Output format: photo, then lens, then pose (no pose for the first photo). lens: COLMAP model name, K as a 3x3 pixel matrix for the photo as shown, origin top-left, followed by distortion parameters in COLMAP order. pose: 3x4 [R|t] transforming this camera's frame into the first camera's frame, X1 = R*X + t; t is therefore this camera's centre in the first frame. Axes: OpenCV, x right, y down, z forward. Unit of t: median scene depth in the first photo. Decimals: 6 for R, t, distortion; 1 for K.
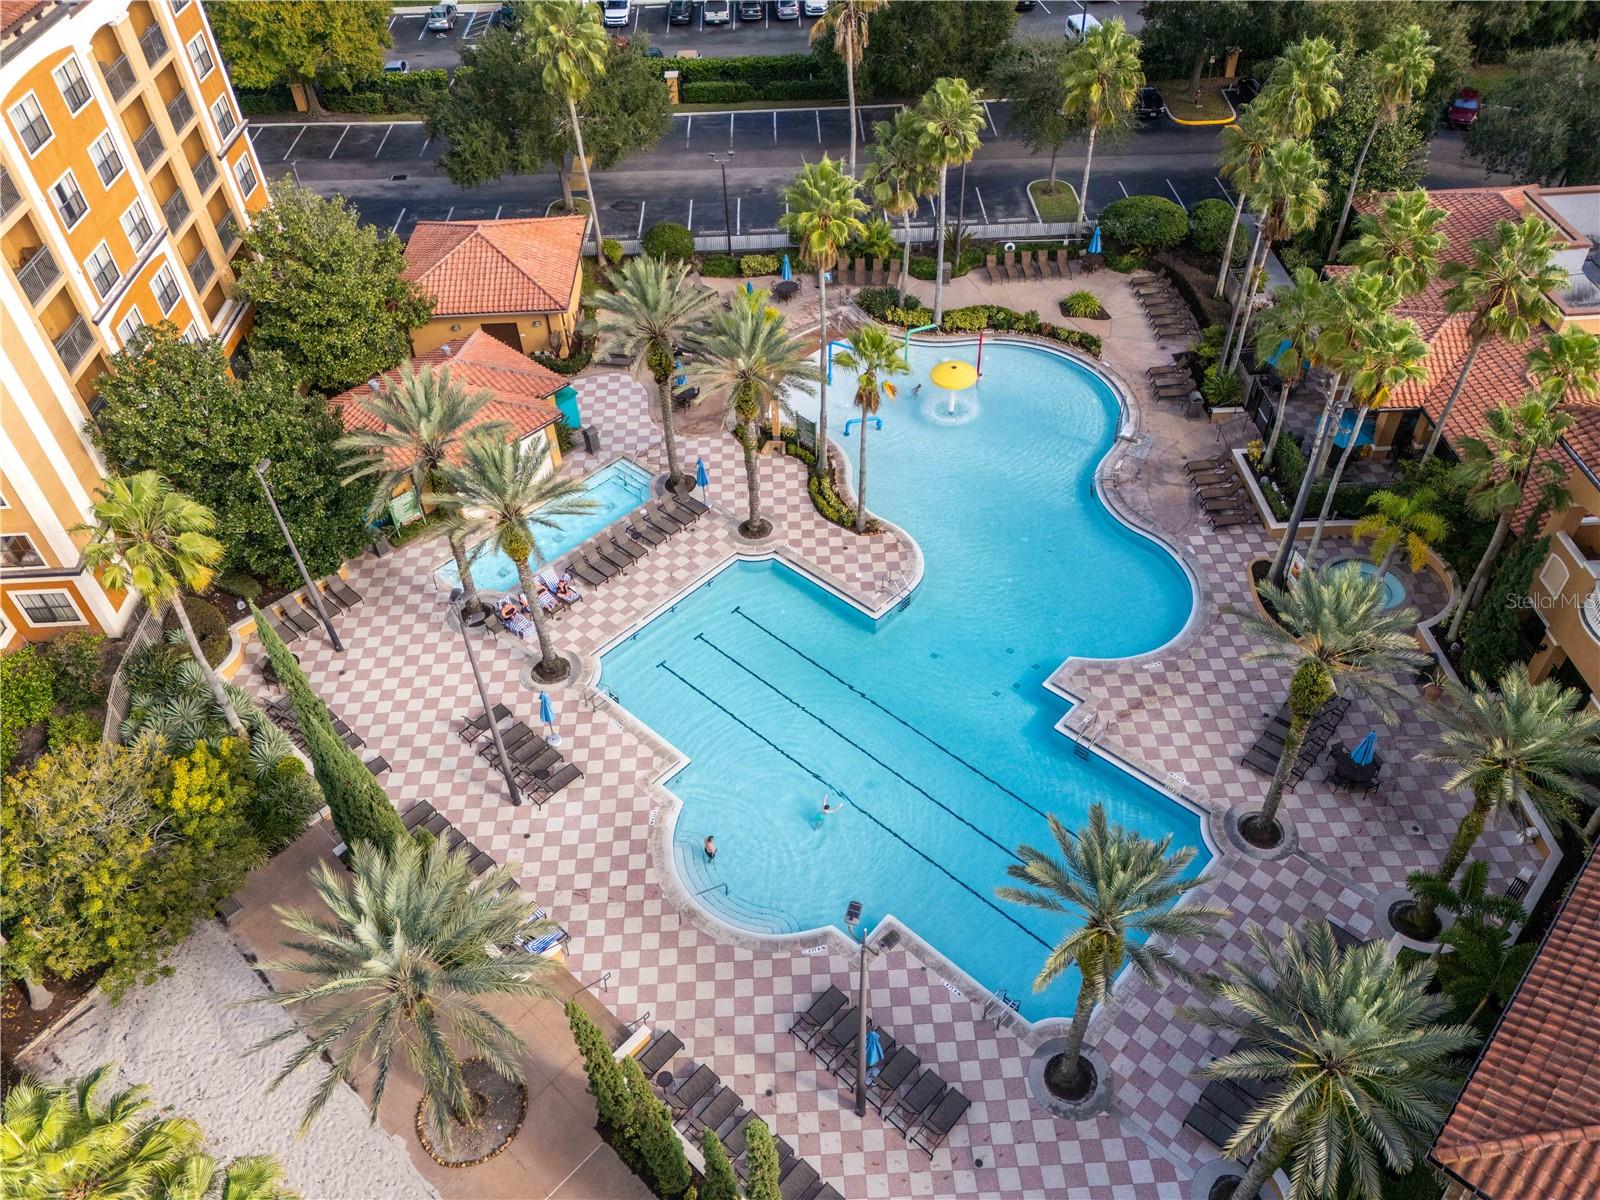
lens RADIAL K [[1180.5, 0, 801.2], [0, 1180.5, 586.3], [0, 0, 1]] dist [0.056370, -0.032619]
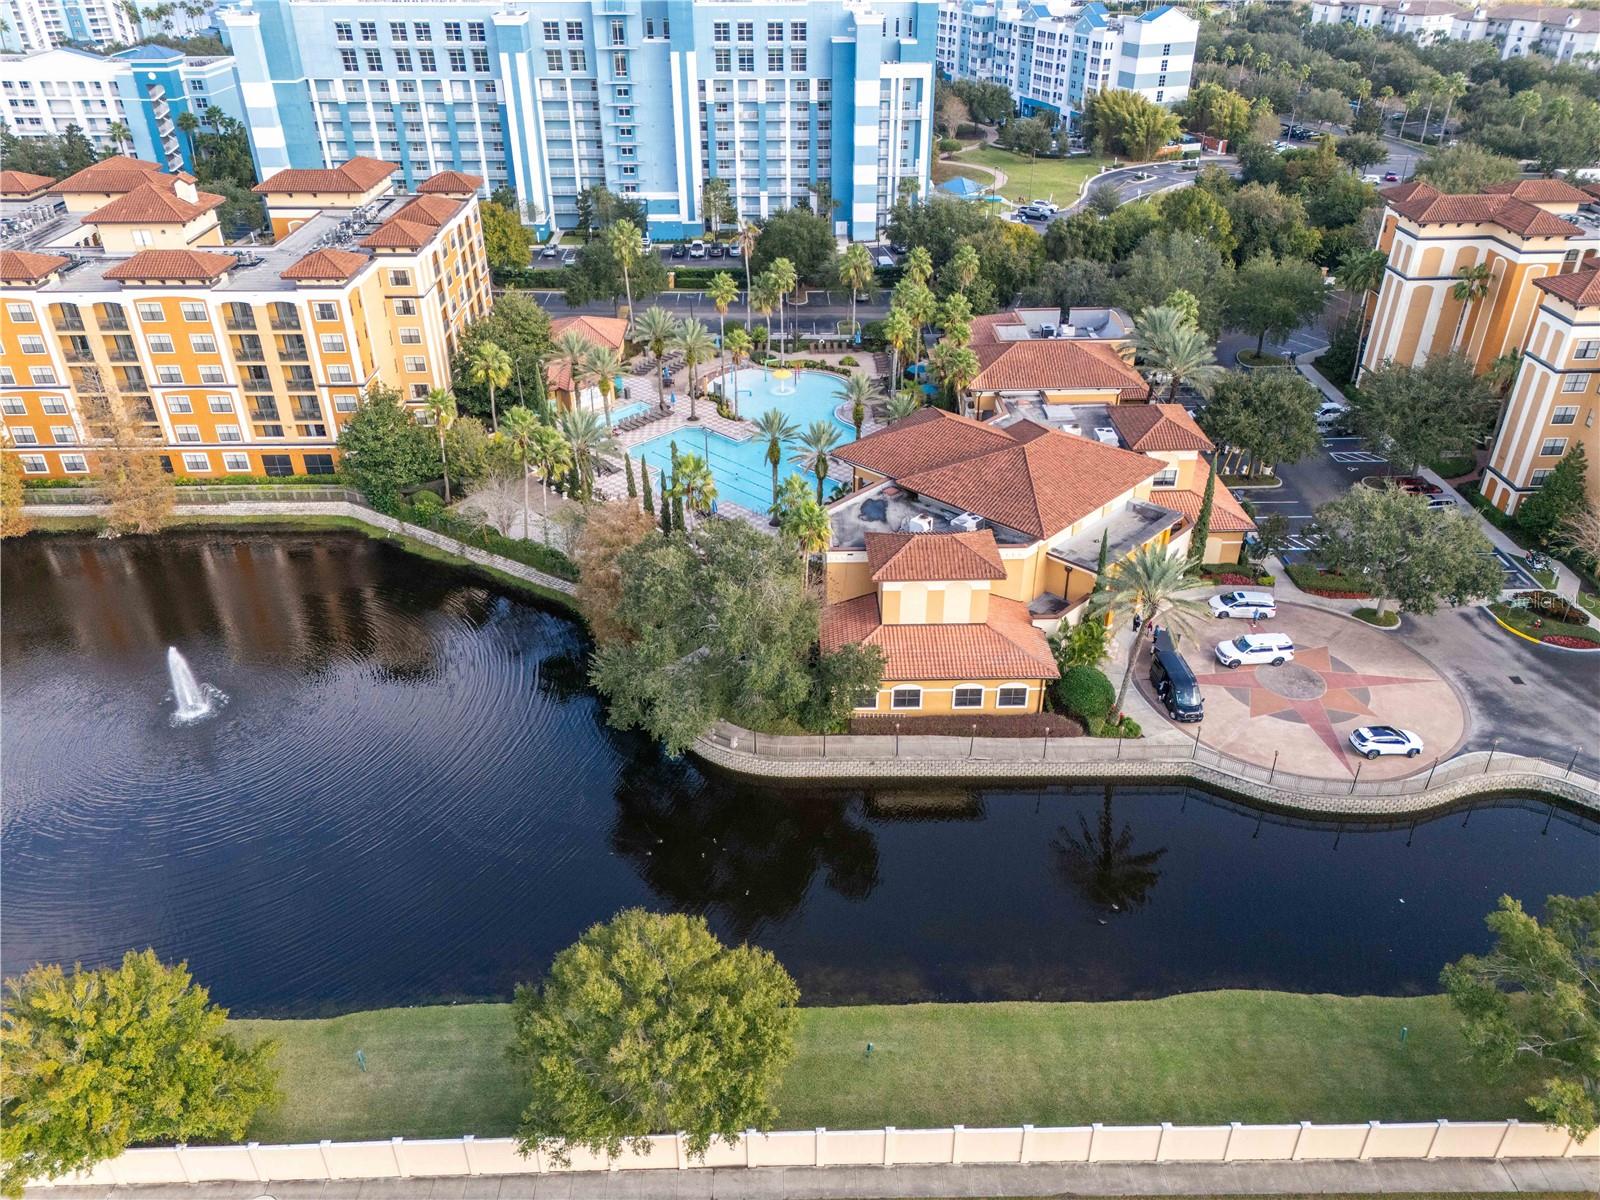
lens RADIAL K [[1180.5, 0, 795.4], [0, 1180.5, 611.7], [0, 0, 1]] dist [0.056370, -0.032619]
pose [[0.999388, 0.034688, 0.004595, 0.143681], [-0.033009, 0.978182, -0.205109, 0.688431], [-0.011609, 0.204832, 0.978728, -1.091112]]
